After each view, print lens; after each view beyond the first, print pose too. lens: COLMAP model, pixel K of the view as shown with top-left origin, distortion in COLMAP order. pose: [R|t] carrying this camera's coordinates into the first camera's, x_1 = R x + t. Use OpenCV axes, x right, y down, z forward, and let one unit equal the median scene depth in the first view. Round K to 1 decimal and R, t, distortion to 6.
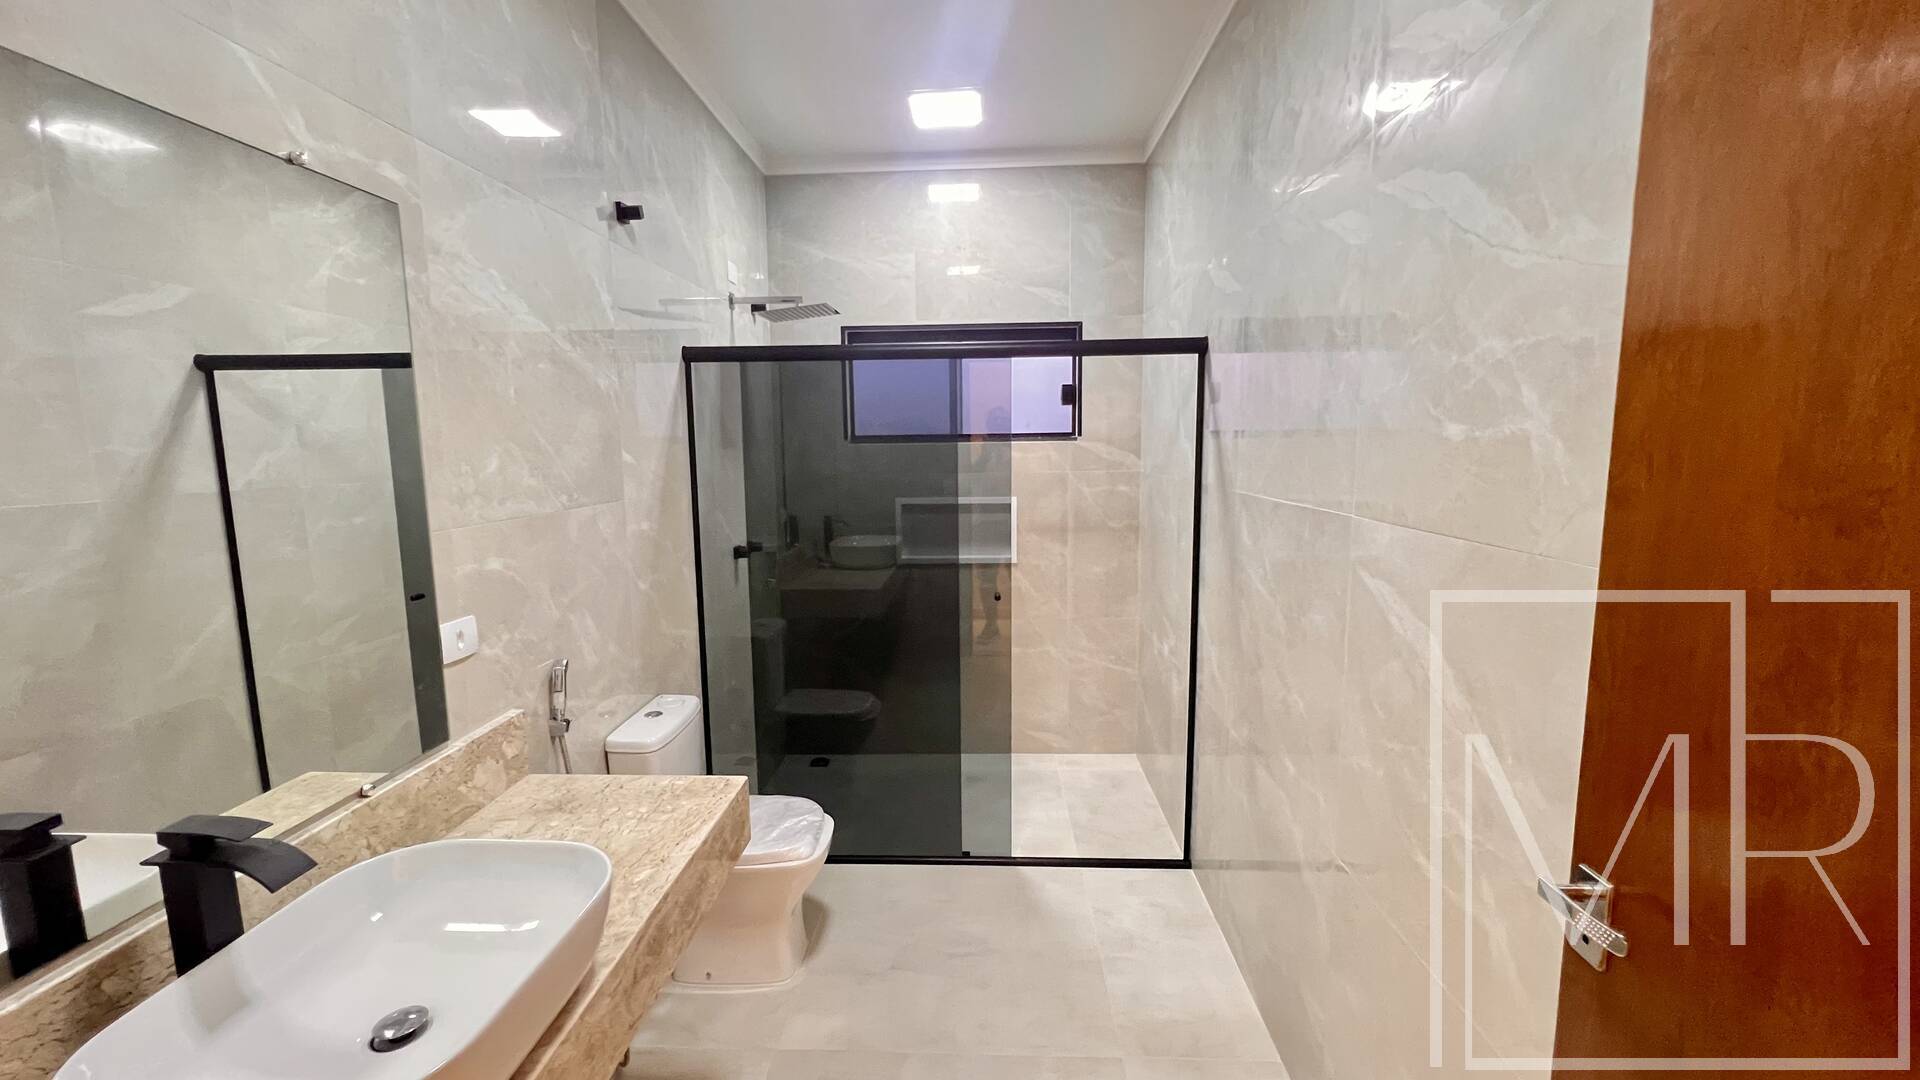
lens RADIAL K [[770.4, 0, 952.3], [0, 770.4, 532.5], [0, 0, 1]] dist [-0.005112, 0.001982]
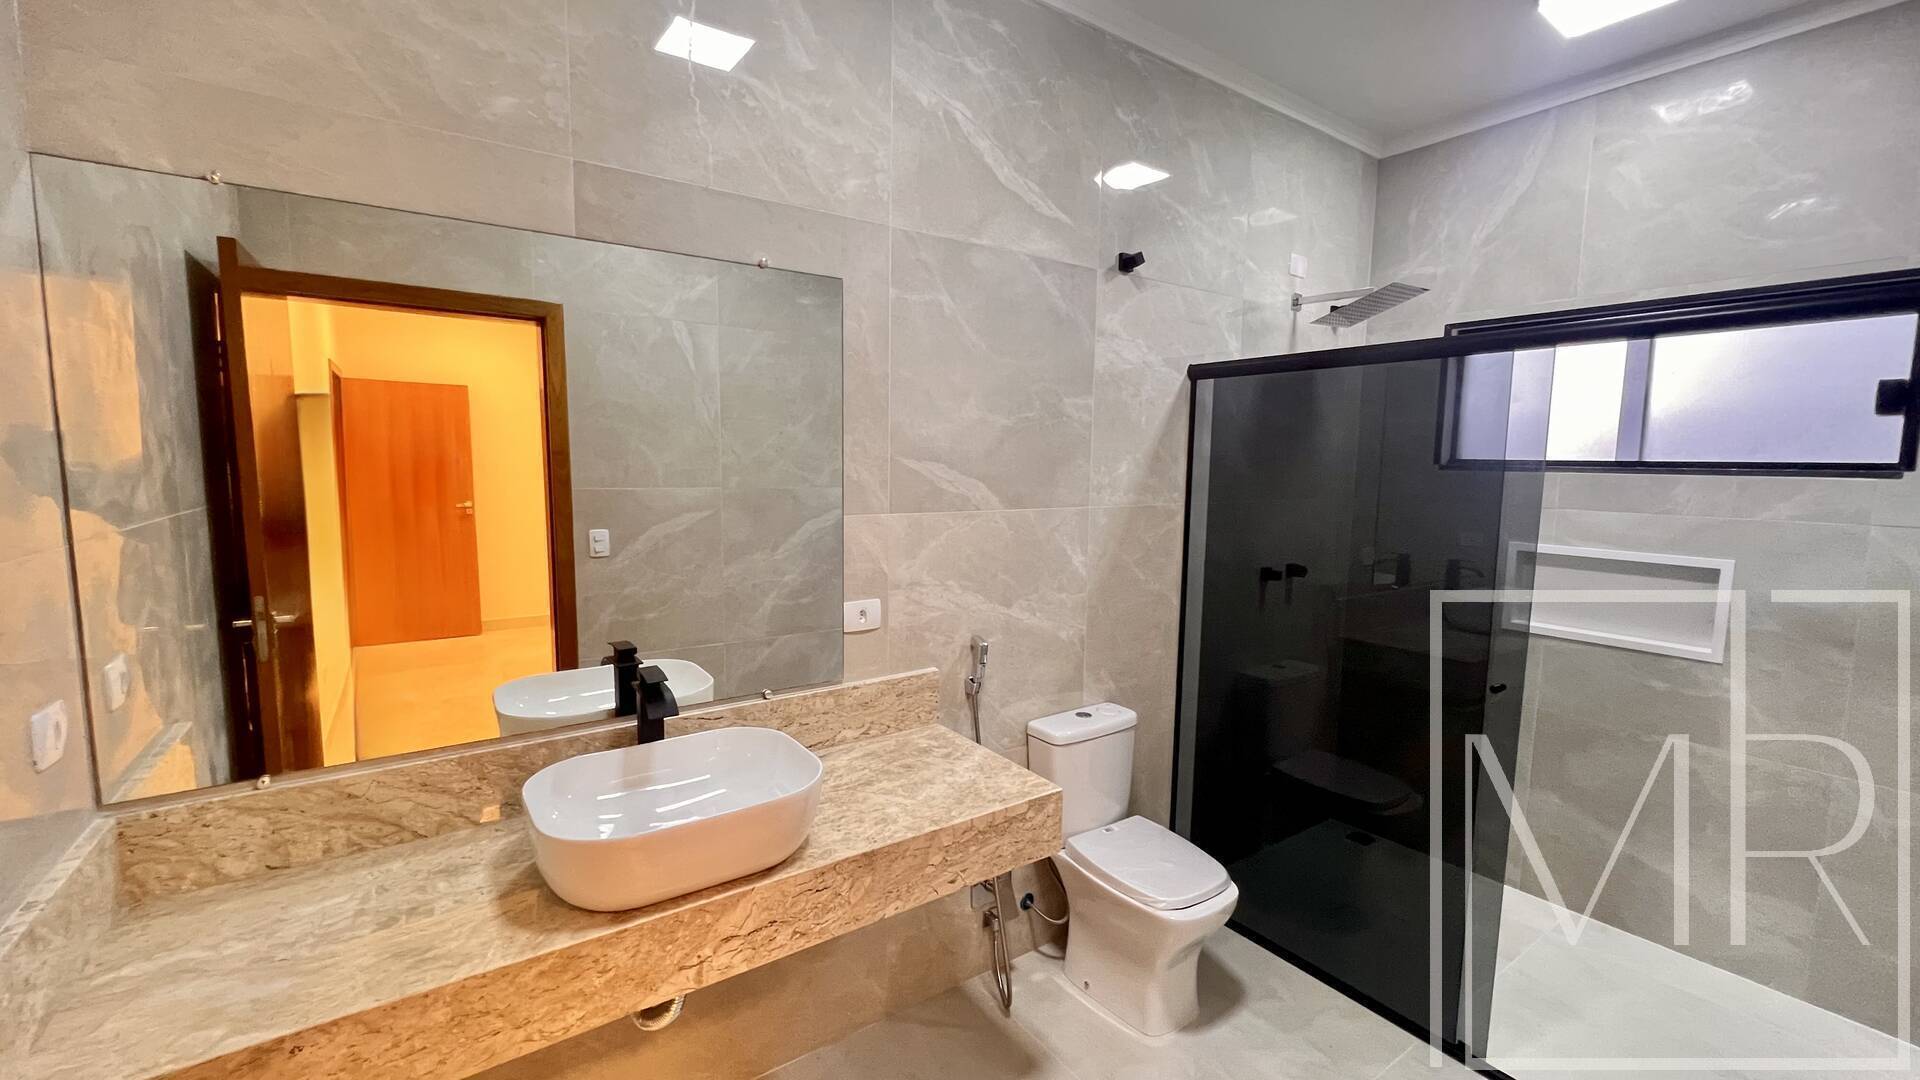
lens RADIAL K [[770.4, 0, 954.1], [0, 770.4, 533.0], [0, 0, 1]] dist [-0.005112, 0.001982]
pose [[0.615144, 0.101673, -0.781831, 0.251691], [-0.117117, 0.992432, 0.036912, -0.025355], [0.779667, 0.068860, 0.622396, 0.152689]]
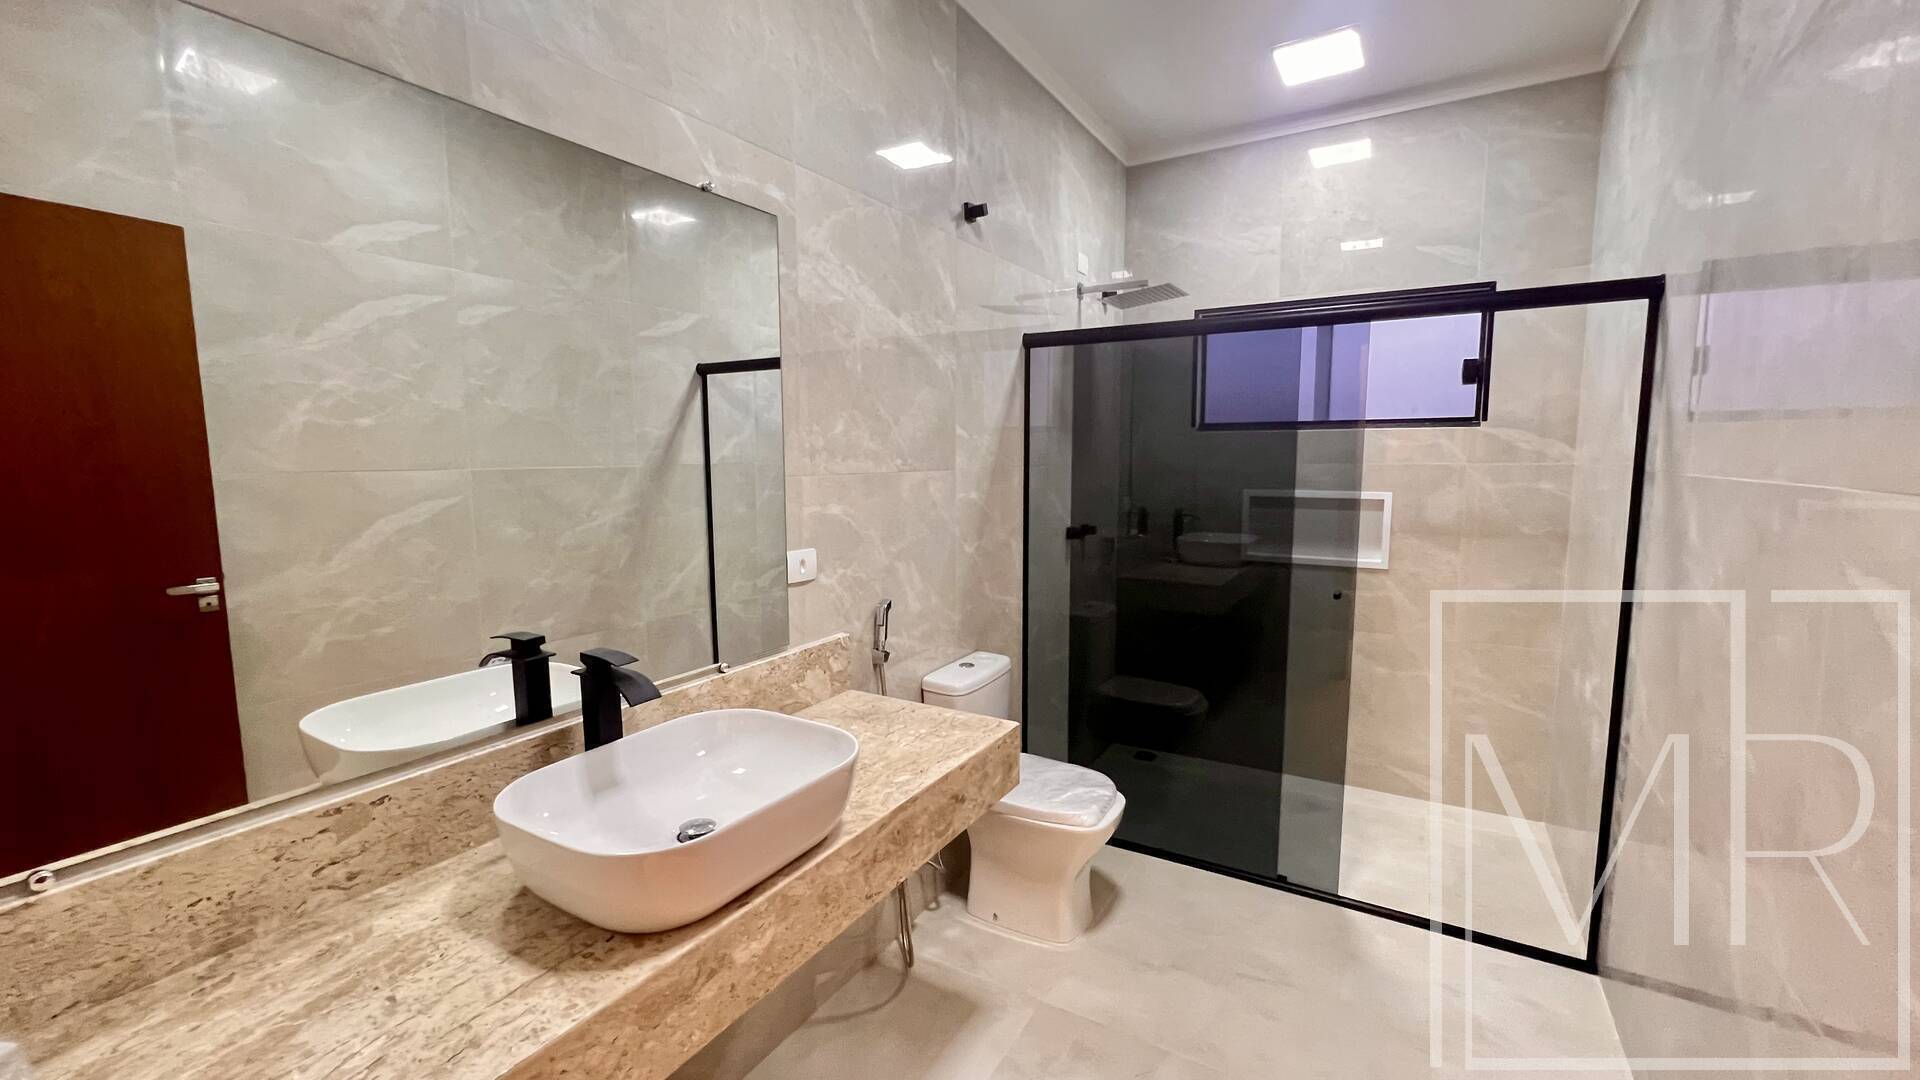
lens RADIAL K [[770.4, 0, 945.5], [0, 770.4, 527.7], [0, 0, 1]] dist [-0.005112, 0.001982]
pose [[0.878322, 0.056842, -0.474679, 0.078340], [-0.063570, 0.997976, 0.001880, 0.033376], [0.473825, 0.028524, 0.880157, 0.011514]]
